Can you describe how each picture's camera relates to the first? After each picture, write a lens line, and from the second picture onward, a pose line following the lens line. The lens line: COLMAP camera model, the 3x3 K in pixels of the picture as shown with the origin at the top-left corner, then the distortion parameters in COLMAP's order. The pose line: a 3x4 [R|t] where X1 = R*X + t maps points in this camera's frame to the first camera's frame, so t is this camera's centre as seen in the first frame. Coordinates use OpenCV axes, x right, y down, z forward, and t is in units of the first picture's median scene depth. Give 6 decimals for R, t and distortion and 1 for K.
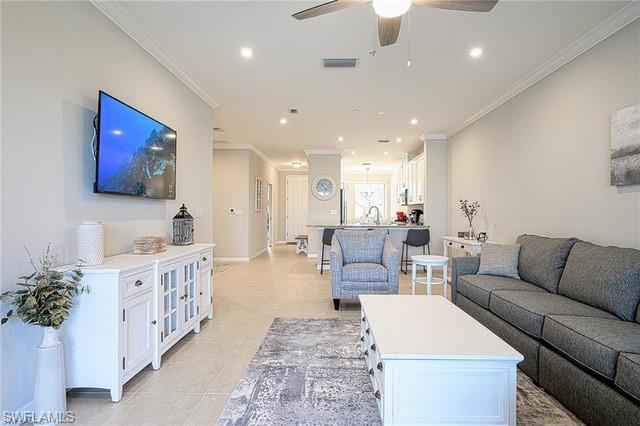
lens RADIAL K [[367.7, 0, 328.4], [0, 367.7, 211.2], [0, 0, 1]] dist [-0.002106, -0.000952]
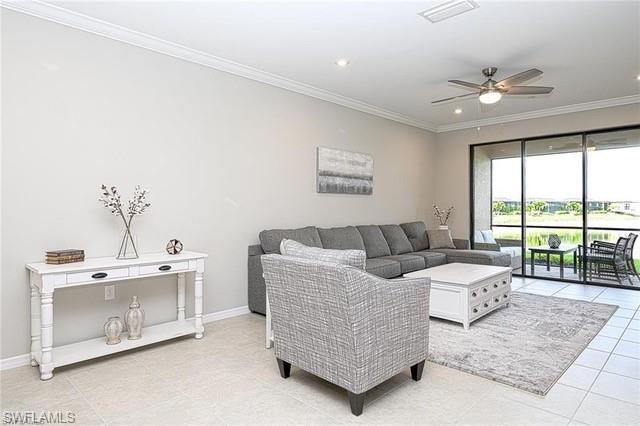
lens RADIAL K [[367.7, 0, 328.4], [0, 367.7, 211.2], [0, 0, 1]] dist [-0.002106, -0.000952]
pose [[-0.723389, -0.006271, 0.690412, -0.359943], [-0.001948, 0.999973, 0.007042, 0.004617], [-0.690438, 0.003749, -0.723382, 2.014426]]
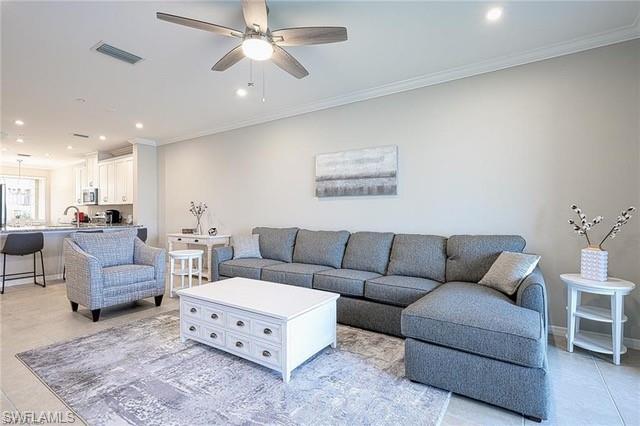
lens RADIAL K [[306.0, 0, 331.7], [0, 306.0, 211.7], [0, 0, 1]] dist [0.000695, -0.000086]
pose [[0.526860, -0.005405, 0.849935, -0.413075], [0.002850, 0.999985, 0.004593, -0.003503], [-0.849947, 0.000003, 0.526868, 0.150523]]
